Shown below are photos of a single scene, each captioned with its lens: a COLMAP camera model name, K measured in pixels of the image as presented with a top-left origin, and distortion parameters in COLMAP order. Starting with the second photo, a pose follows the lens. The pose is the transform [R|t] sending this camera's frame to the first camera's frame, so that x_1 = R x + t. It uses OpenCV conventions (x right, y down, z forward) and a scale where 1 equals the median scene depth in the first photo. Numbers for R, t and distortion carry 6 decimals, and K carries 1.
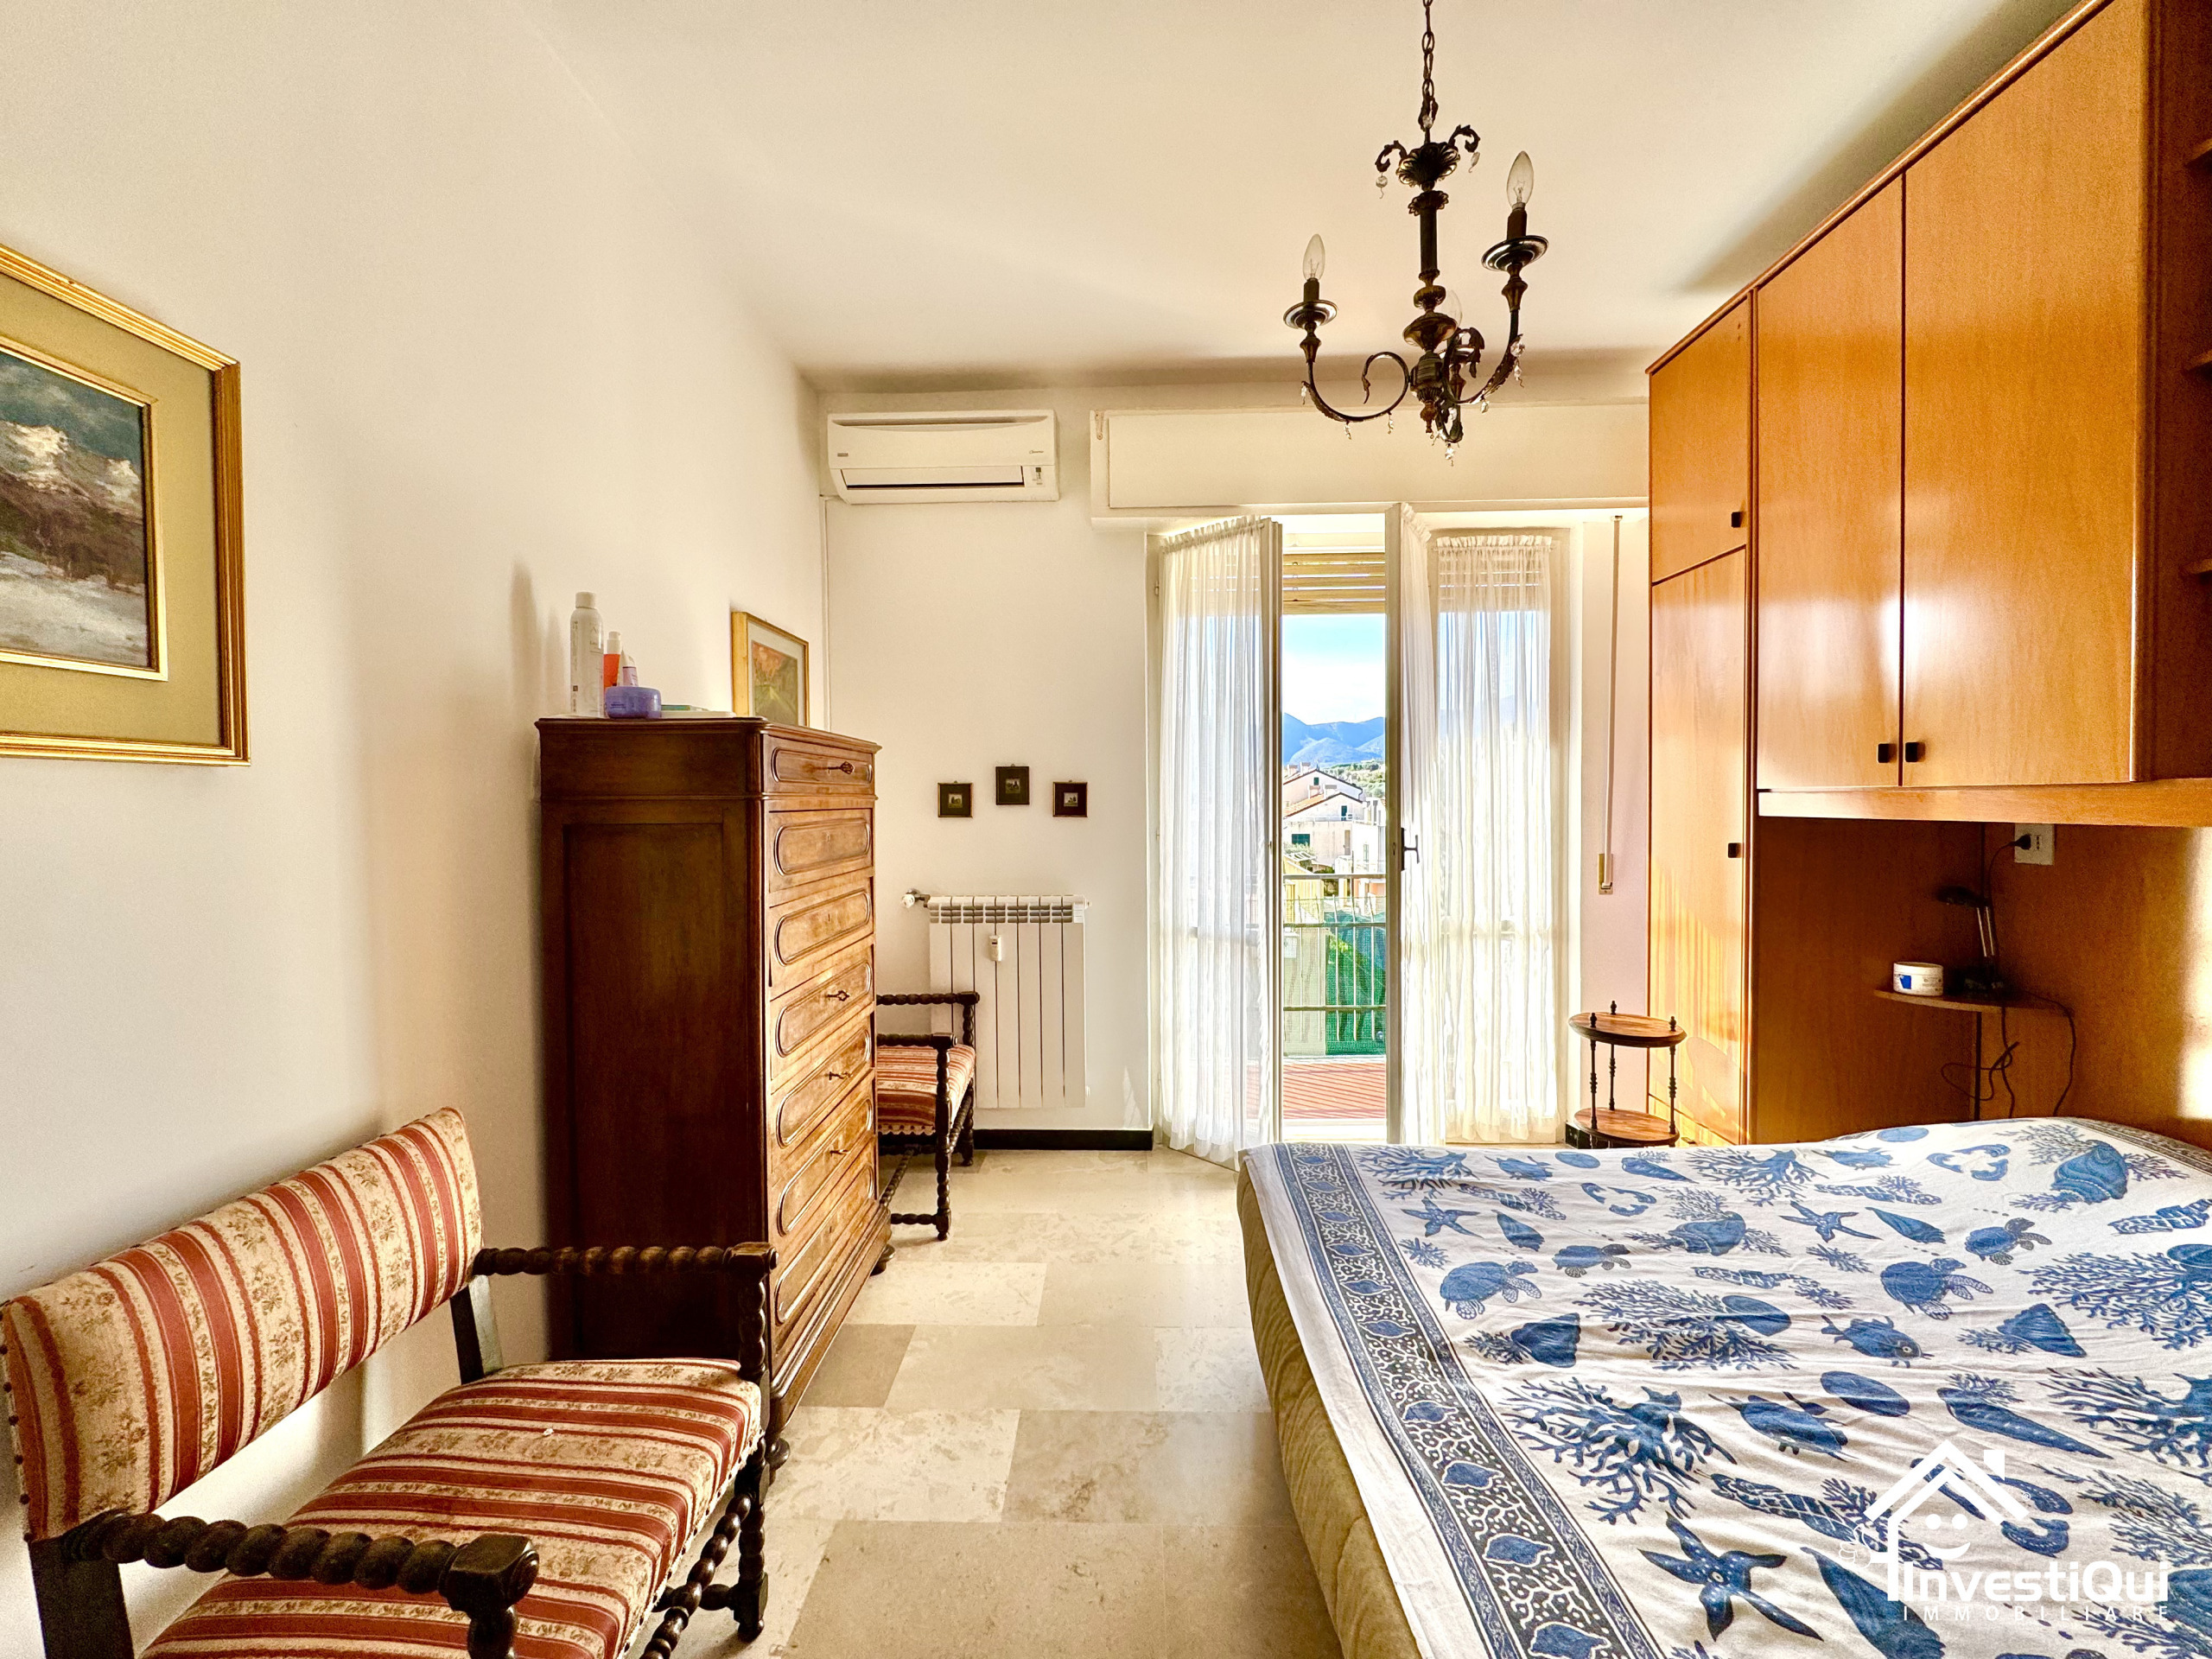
lens RADIAL K [[880.3, 0, 1106.3], [0, 880.3, 828.7], [0, 0, 1]] dist [-0.003909, 0.000526]
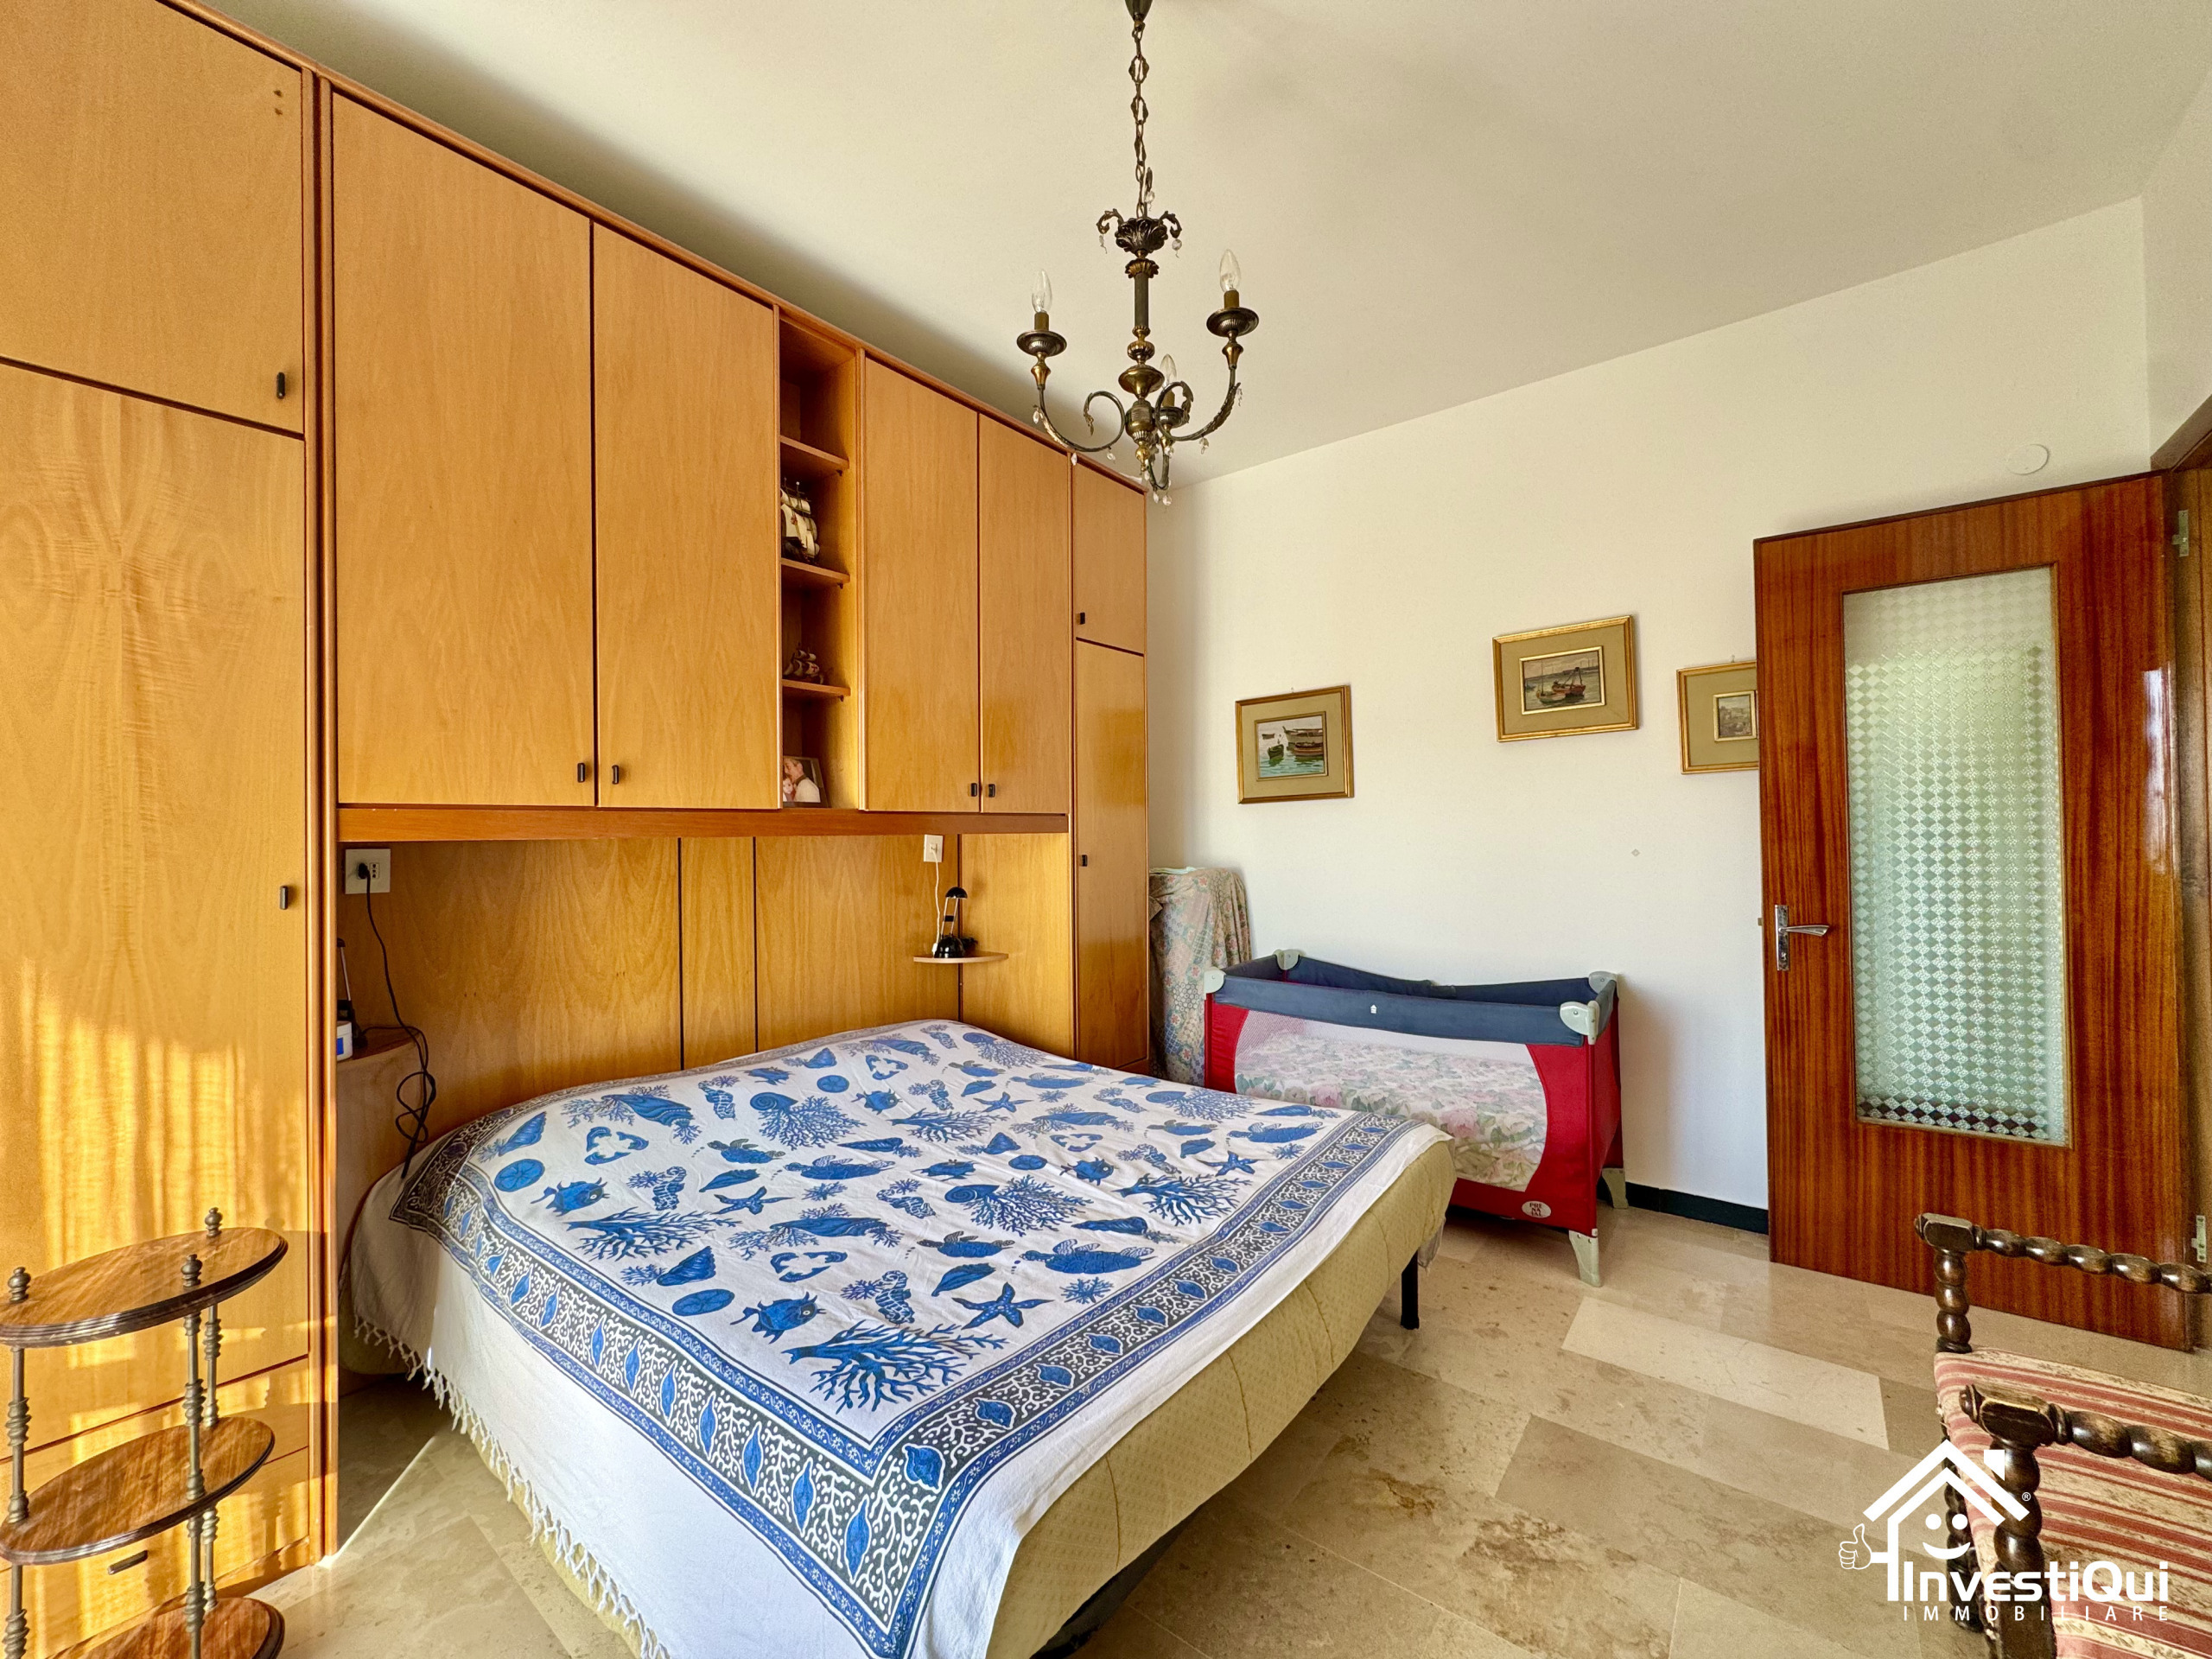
lens RADIAL K [[880.3, 0, 1107.8], [0, 880.3, 828.3], [0, 0, 1]] dist [-0.003909, 0.000526]
pose [[-0.804833, 0.024853, 0.592981, -0.217455], [0.040809, 0.999076, 0.013516, -0.013880], [-0.592097, 0.035077, -0.805103, 1.731895]]
